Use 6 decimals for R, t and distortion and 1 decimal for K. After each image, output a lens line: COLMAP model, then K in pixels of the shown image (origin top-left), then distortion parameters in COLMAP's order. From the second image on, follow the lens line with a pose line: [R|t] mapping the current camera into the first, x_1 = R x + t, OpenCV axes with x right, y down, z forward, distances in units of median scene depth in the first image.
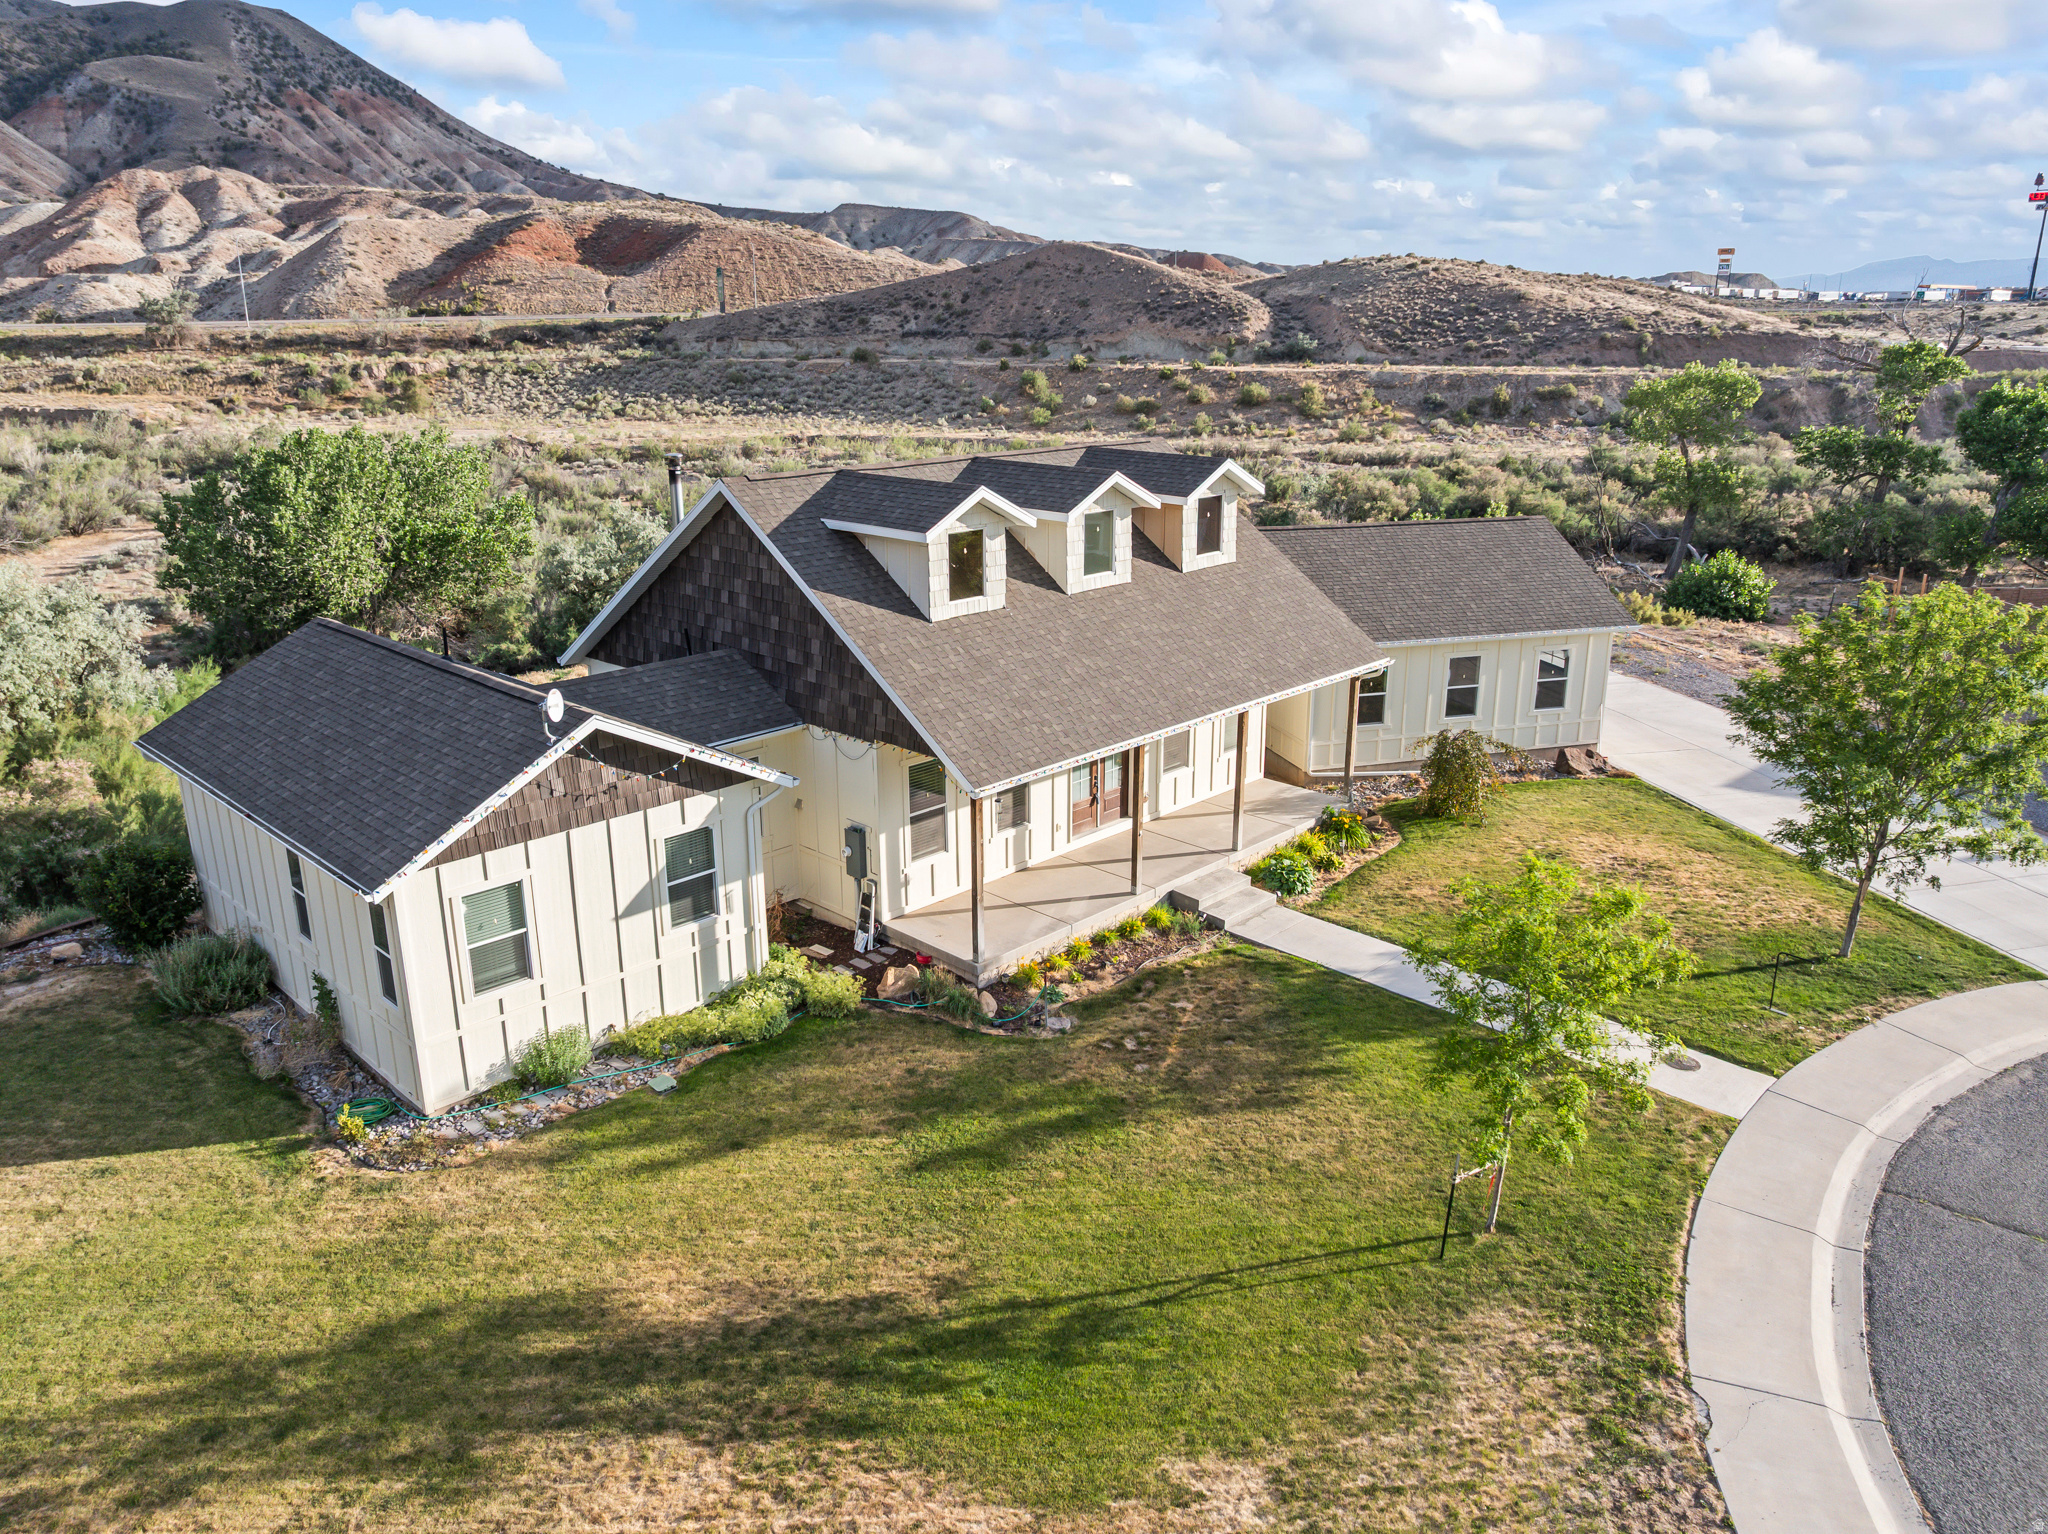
lens RADIAL K [[1440.2, 0, 1033.8], [0, 1440.2, 759.3], [0, 0, 1]] dist [-0.040447, 0.008482]
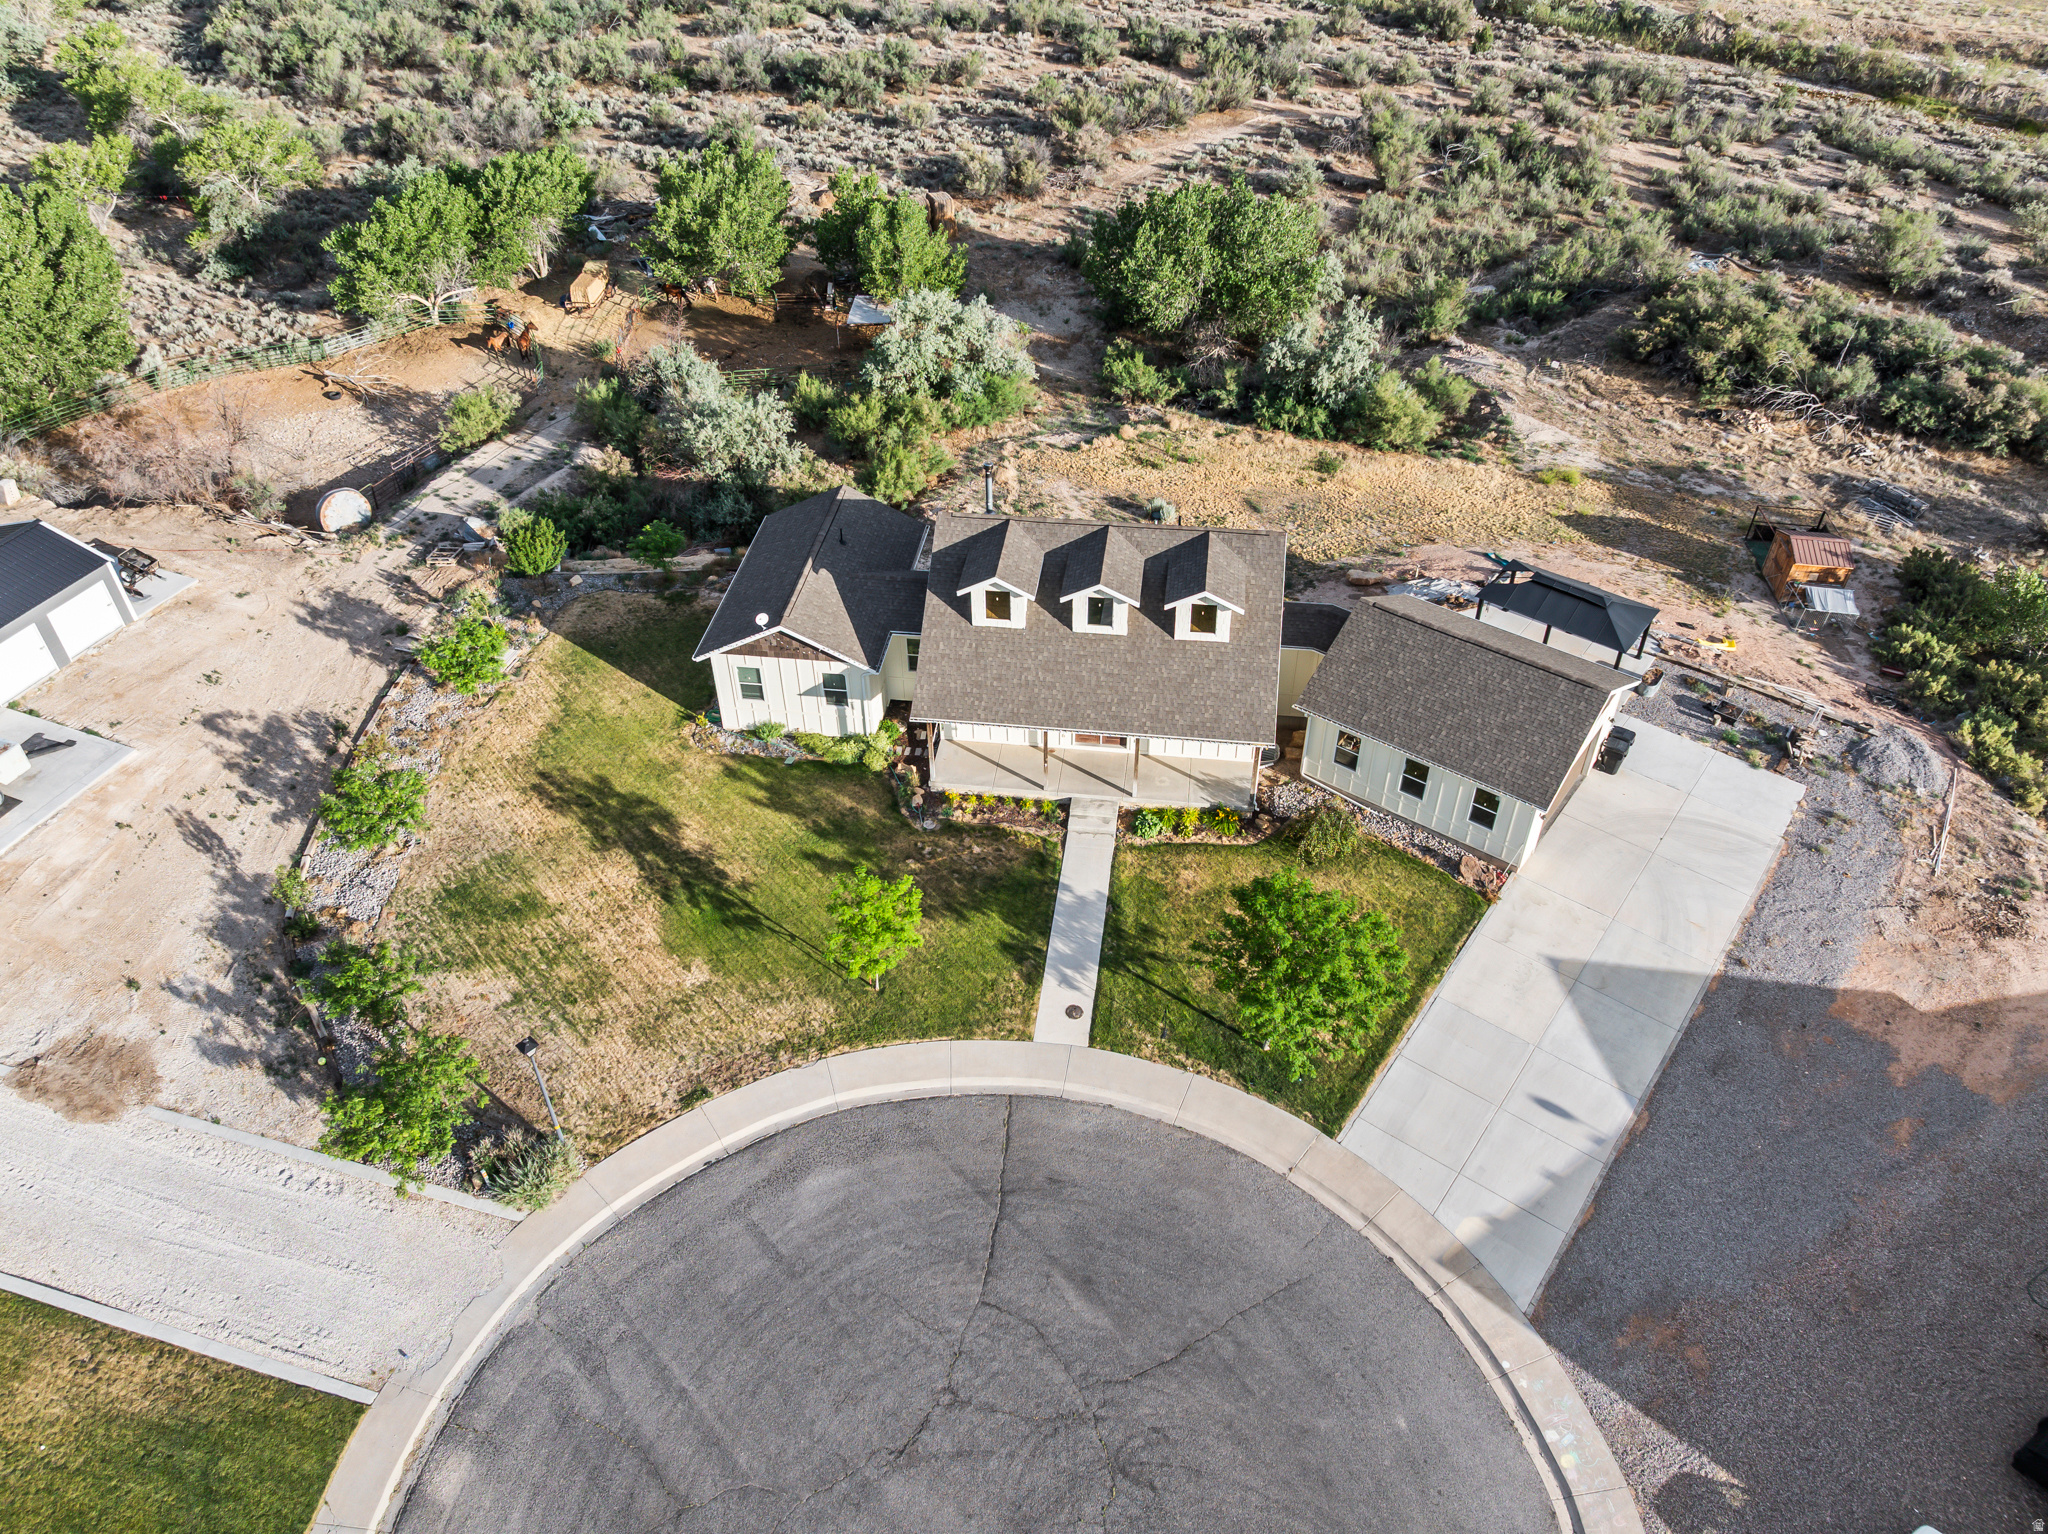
lens RADIAL K [[1440.0, 0, 1035.9], [0, 1440.0, 760.1], [0, 0, 1]] dist [-0.038414, 0.003609]
pose [[0.598519, 0.515027, -0.613614, 0.161176], [-0.232193, 0.844603, 0.482423, -0.113813], [0.766721, -0.146262, 0.625097, -0.026495]]
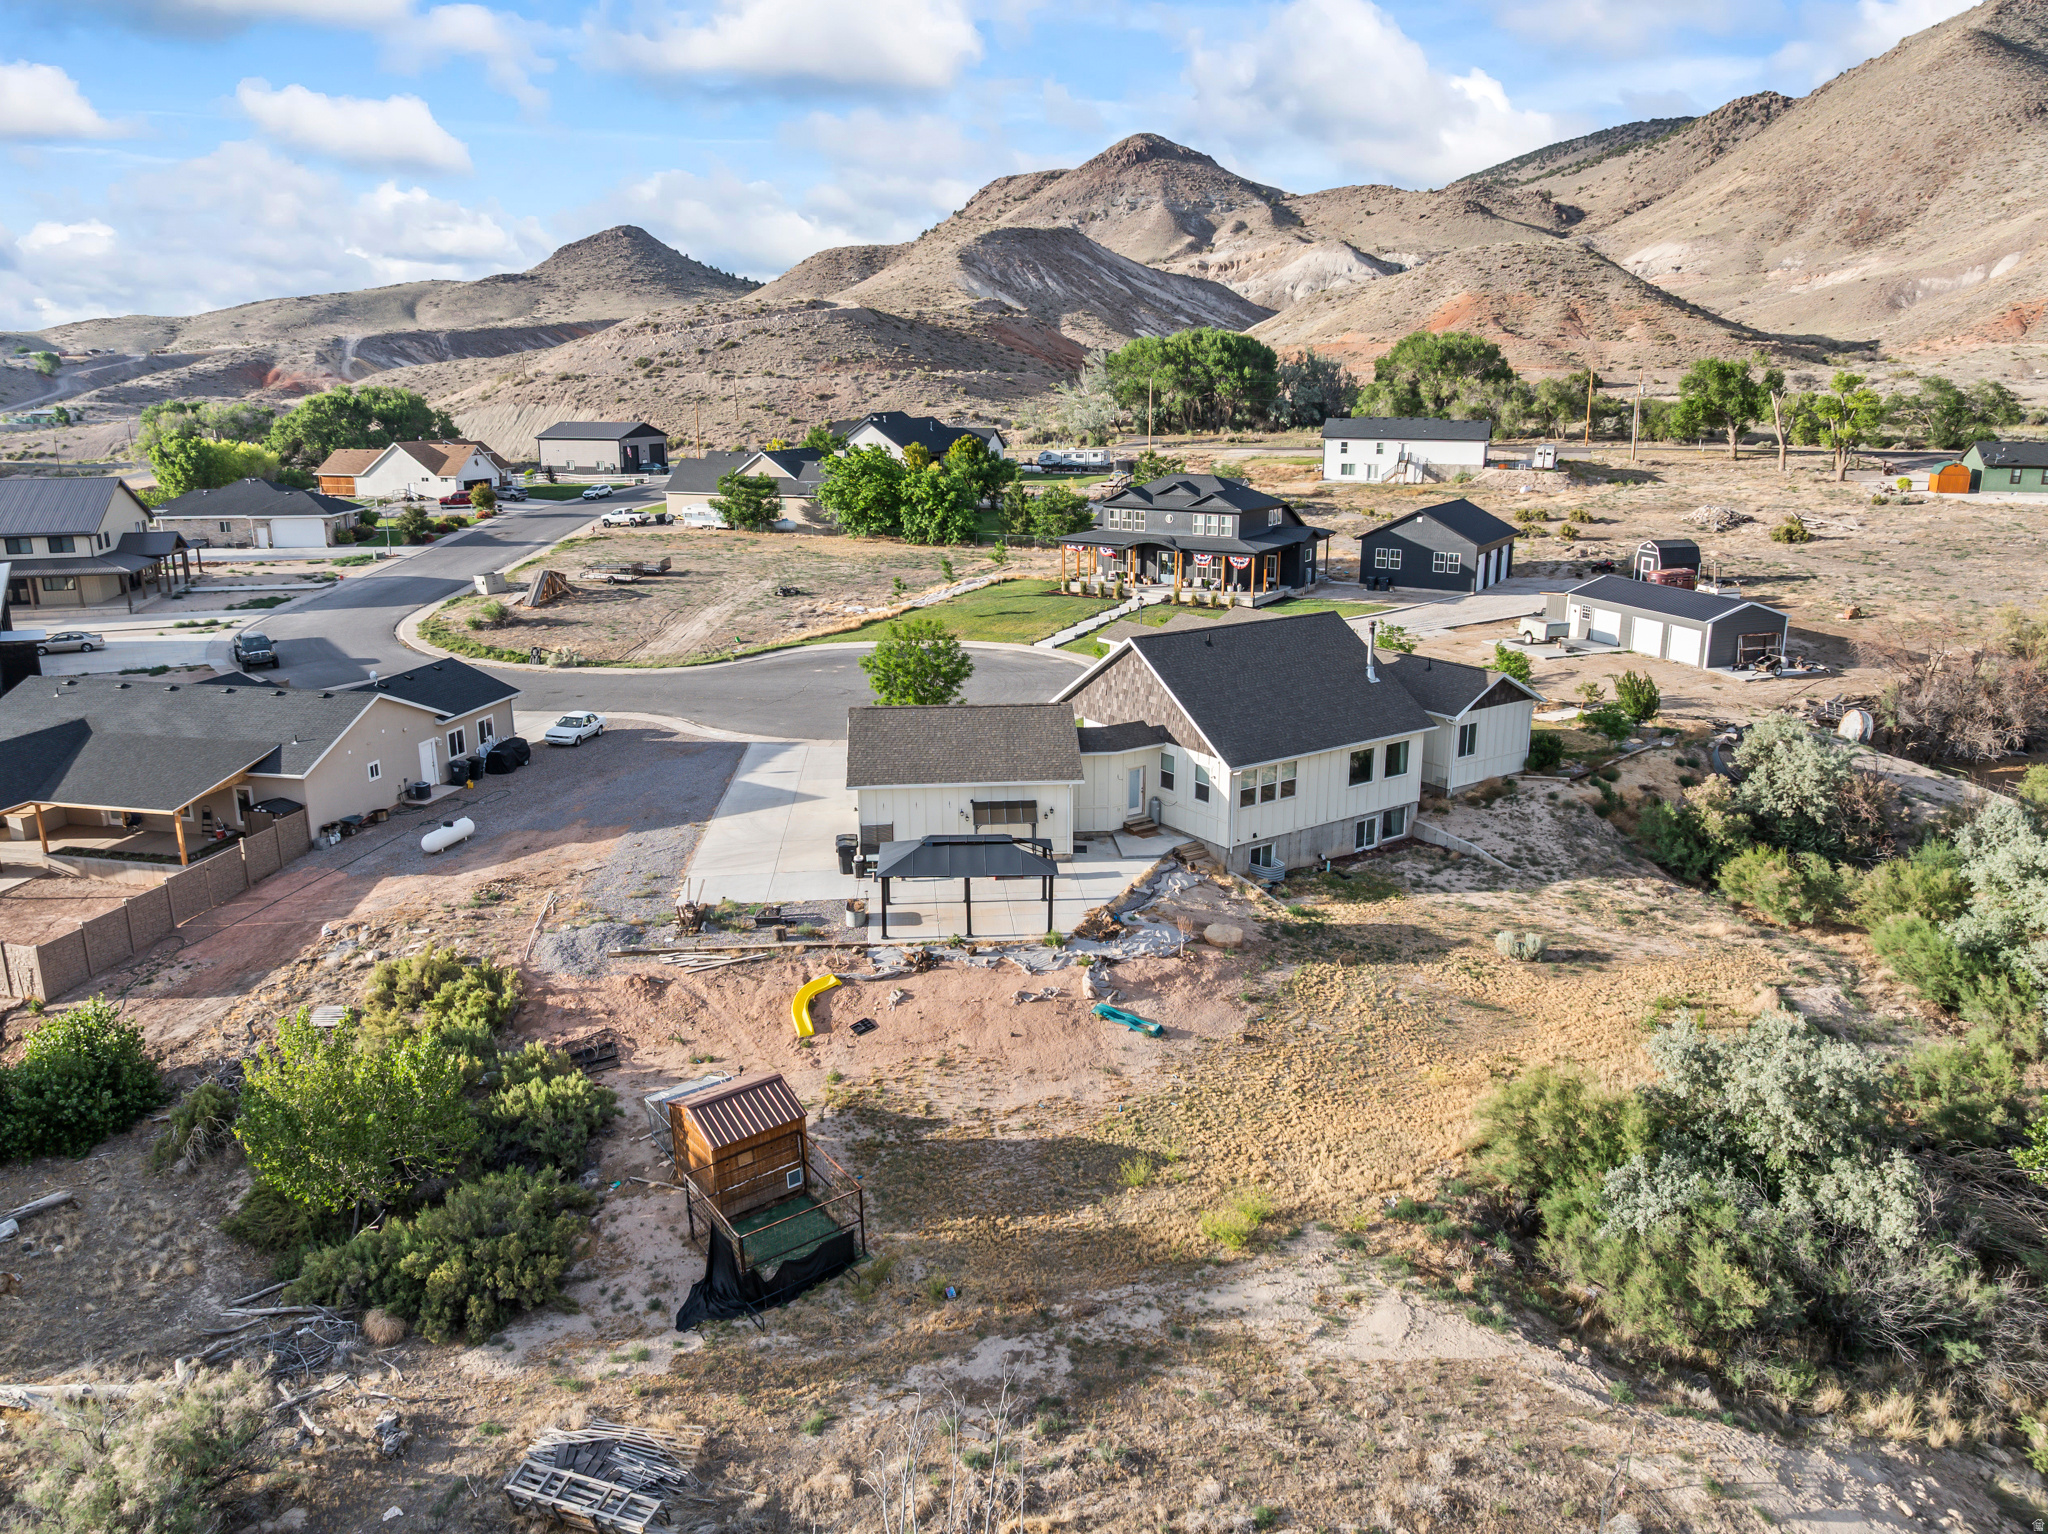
lens RADIAL K [[1441.2, 0, 1034.1], [0, 1441.2, 757.6], [0, 0, 1]] dist [-0.037820, 0.002454]
pose [[-0.981354, -0.048319, 0.186035, -0.022612], [0.057836, 0.848794, 0.525550, -0.174414], [-0.183300, 0.526511, -0.830173, 0.431859]]
